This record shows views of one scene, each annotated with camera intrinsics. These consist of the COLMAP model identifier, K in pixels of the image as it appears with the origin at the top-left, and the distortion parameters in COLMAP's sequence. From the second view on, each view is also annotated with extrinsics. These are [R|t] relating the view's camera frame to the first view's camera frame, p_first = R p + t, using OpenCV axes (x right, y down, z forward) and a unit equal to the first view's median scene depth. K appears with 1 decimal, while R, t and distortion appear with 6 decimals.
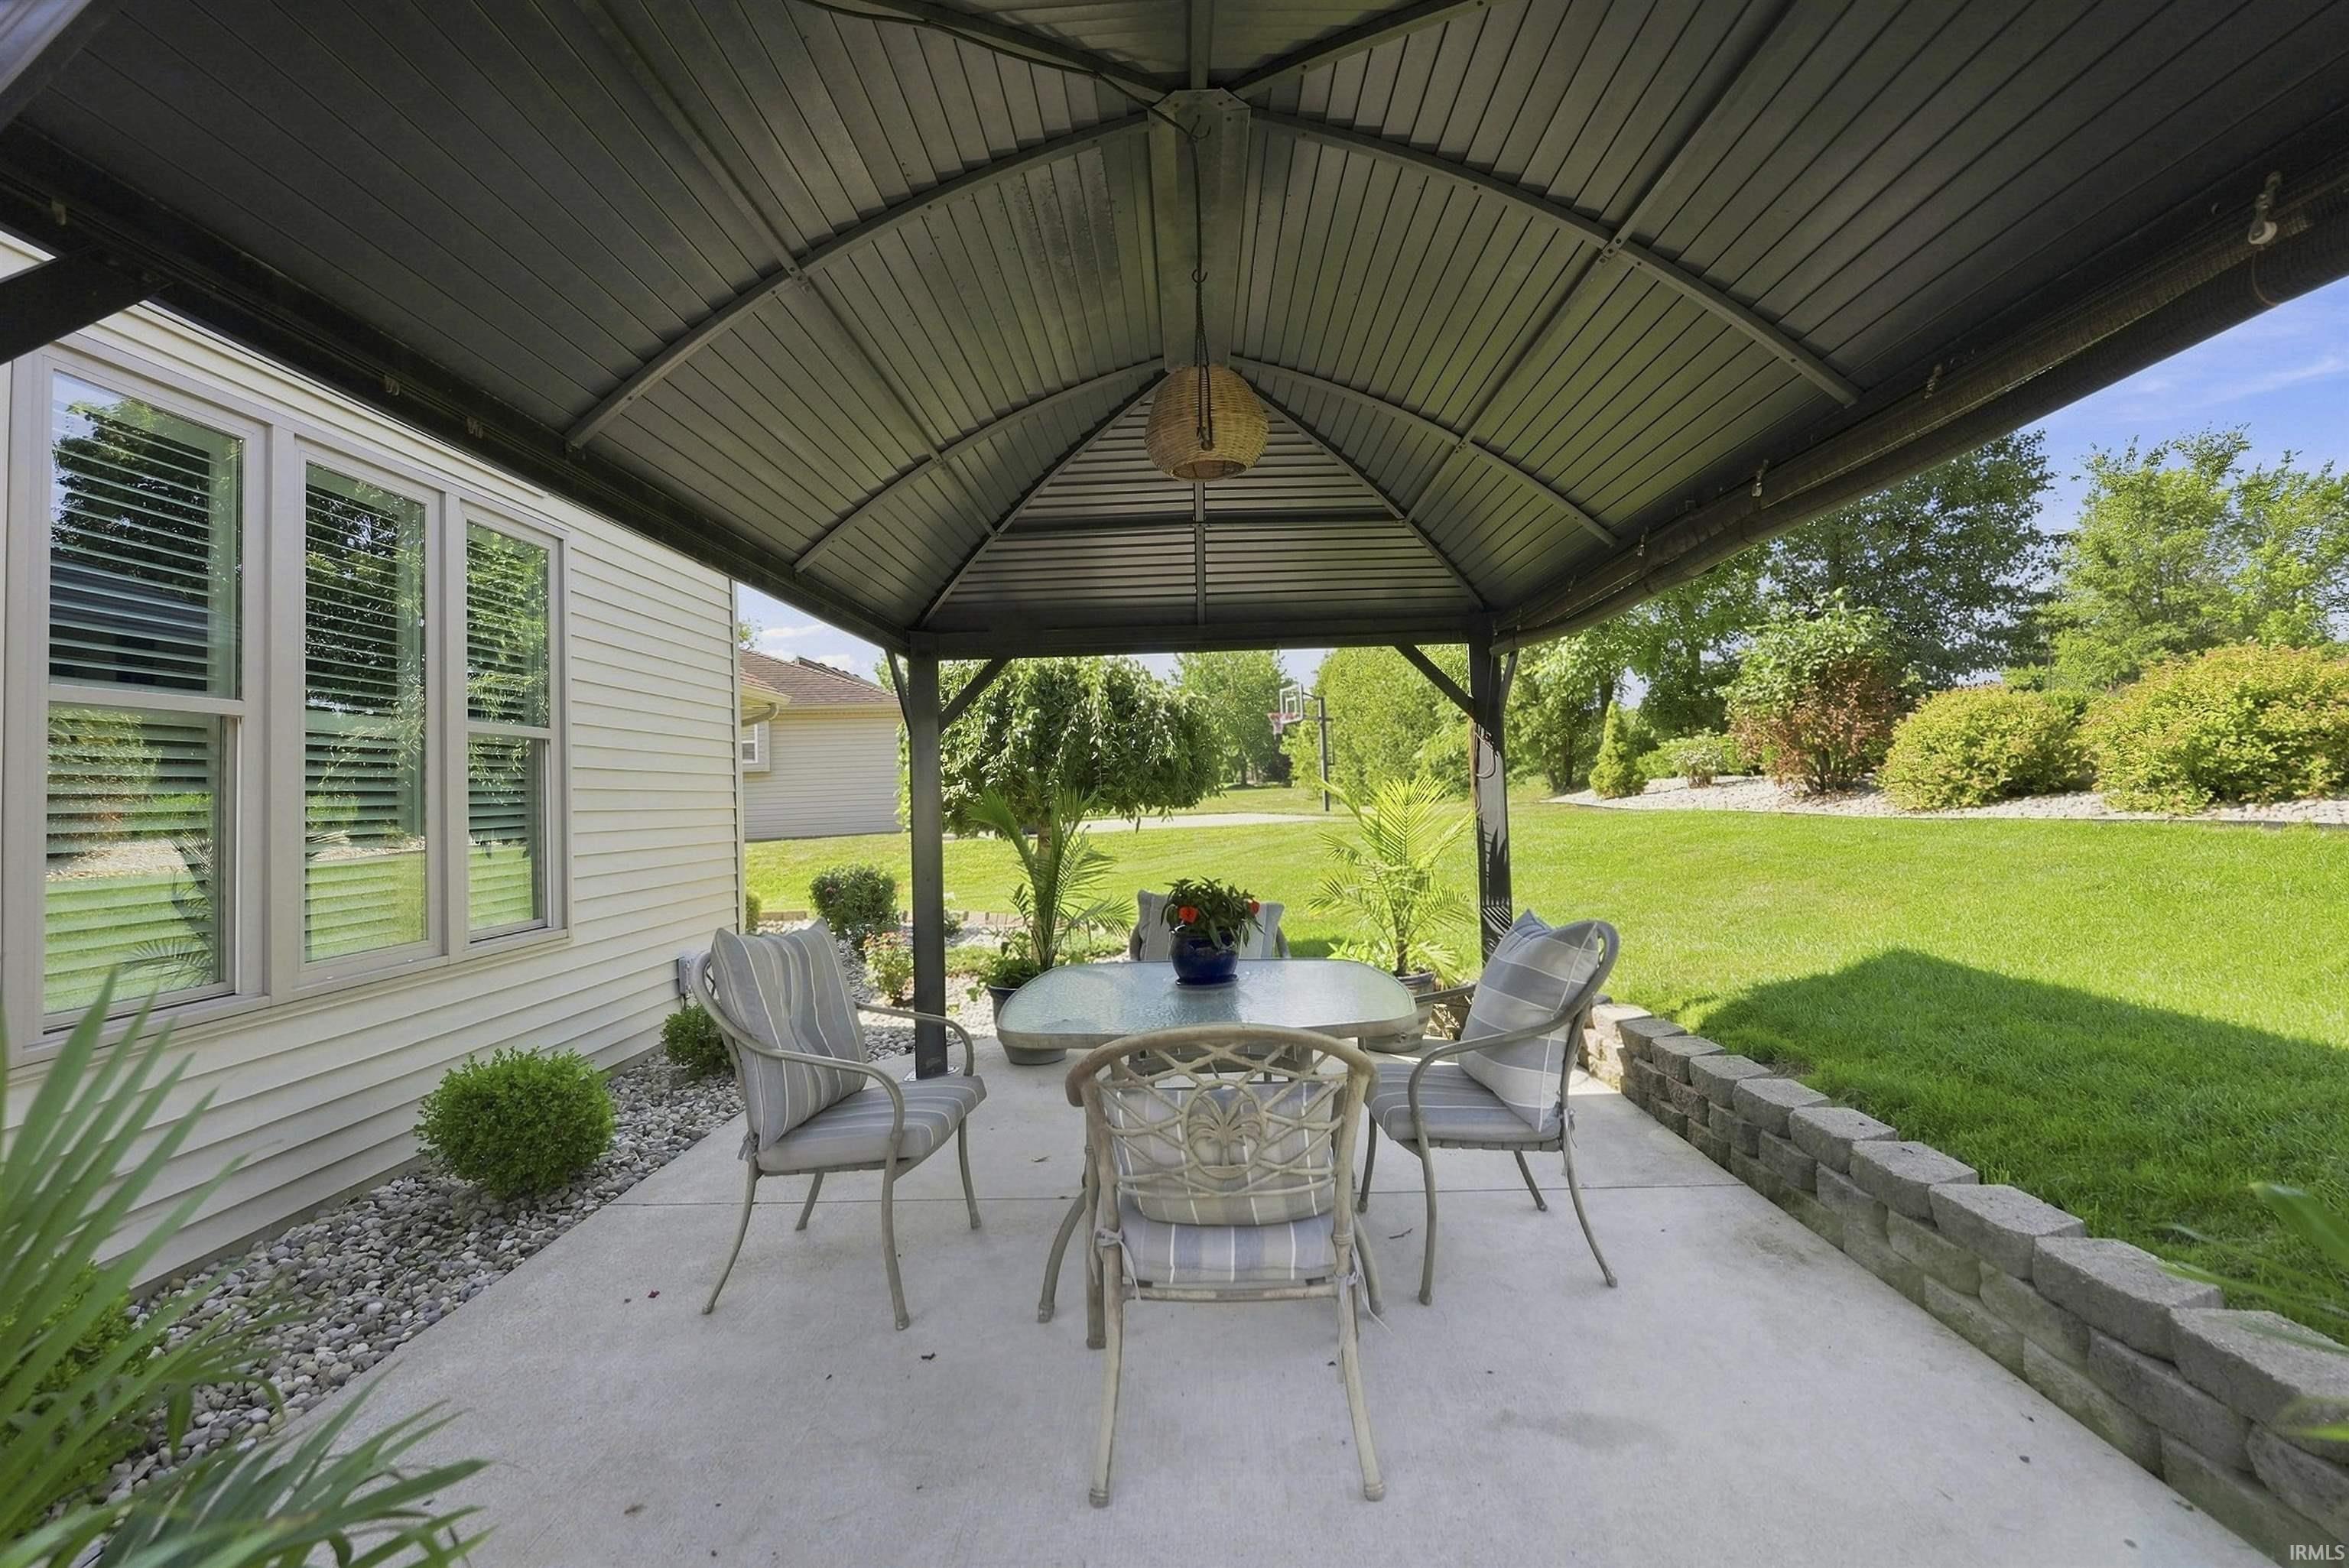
lens RADIAL K [[957.6, 0, 1174.4], [0, 957.6, 769.0], [0, 0, 1]] dist [0.001384, 0.000177]
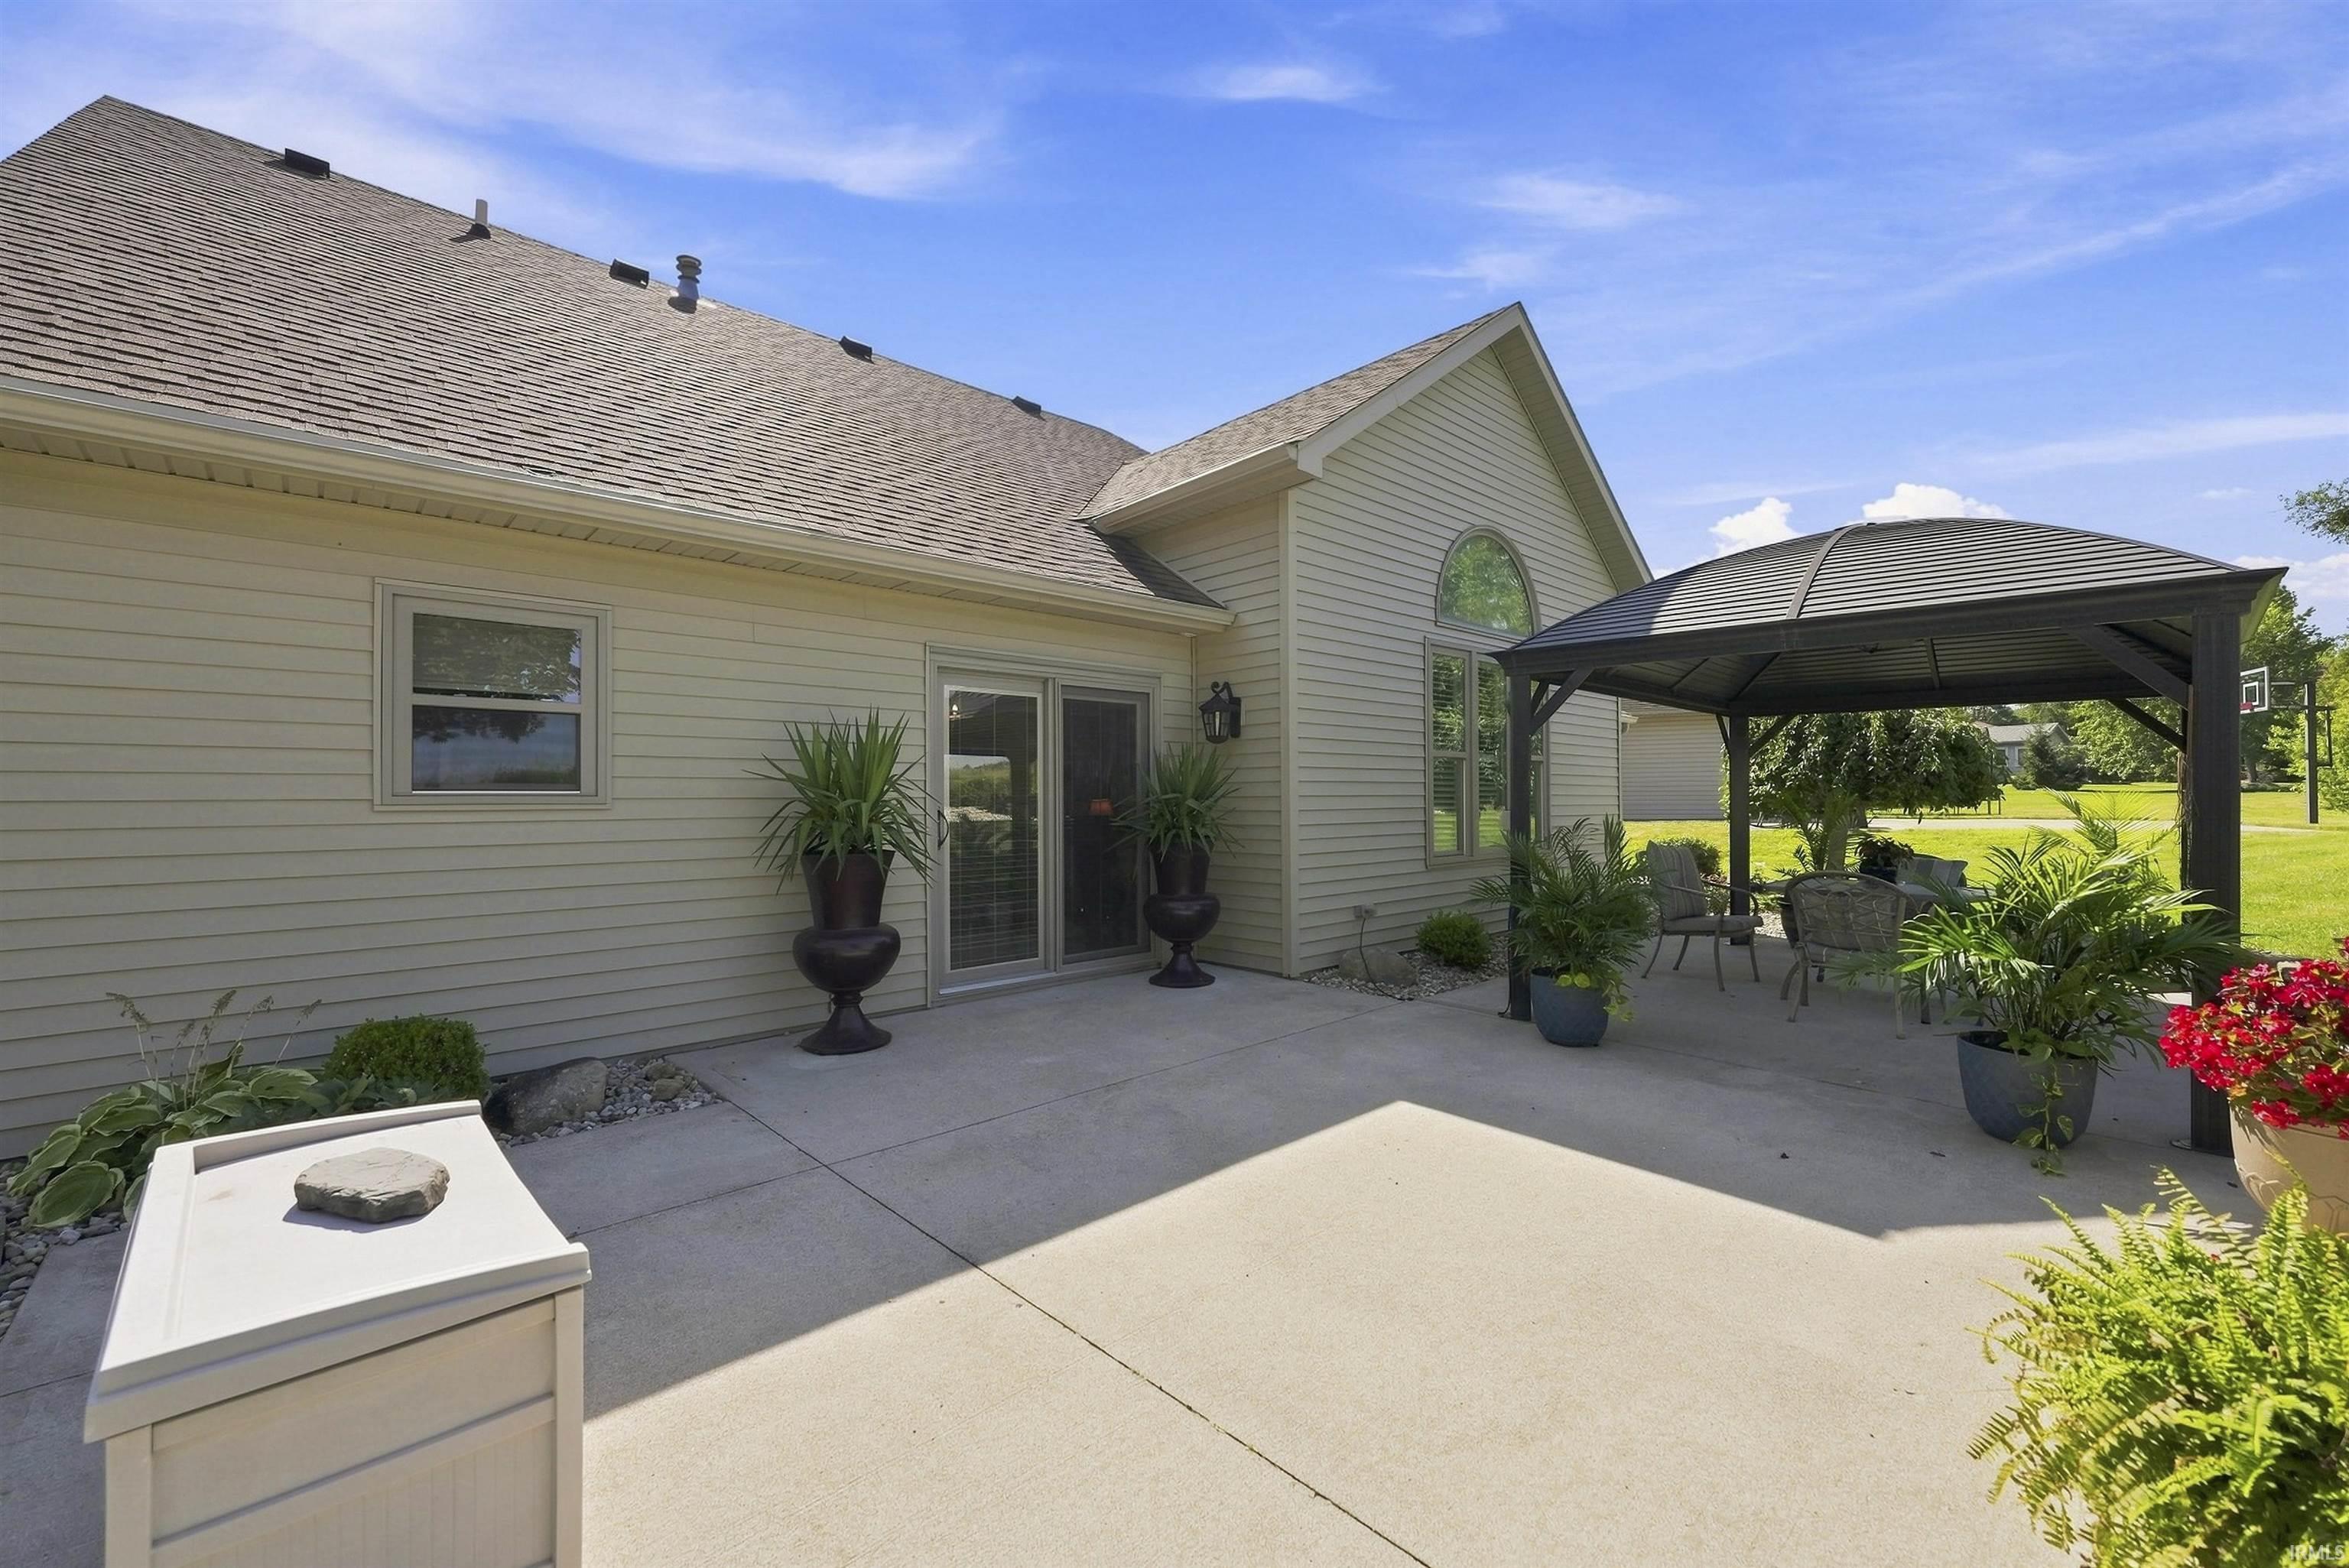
lens RADIAL K [[957.6, 0, 1176.9], [0, 957.6, 781.1], [0, 0, 1]] dist [0.001384, 0.000177]
pose [[0.700115, 0.023739, -0.713635, 0.218652], [-0.005881, 0.999605, 0.027482, -0.028733], [0.714006, -0.015044, 0.699978, -0.779783]]
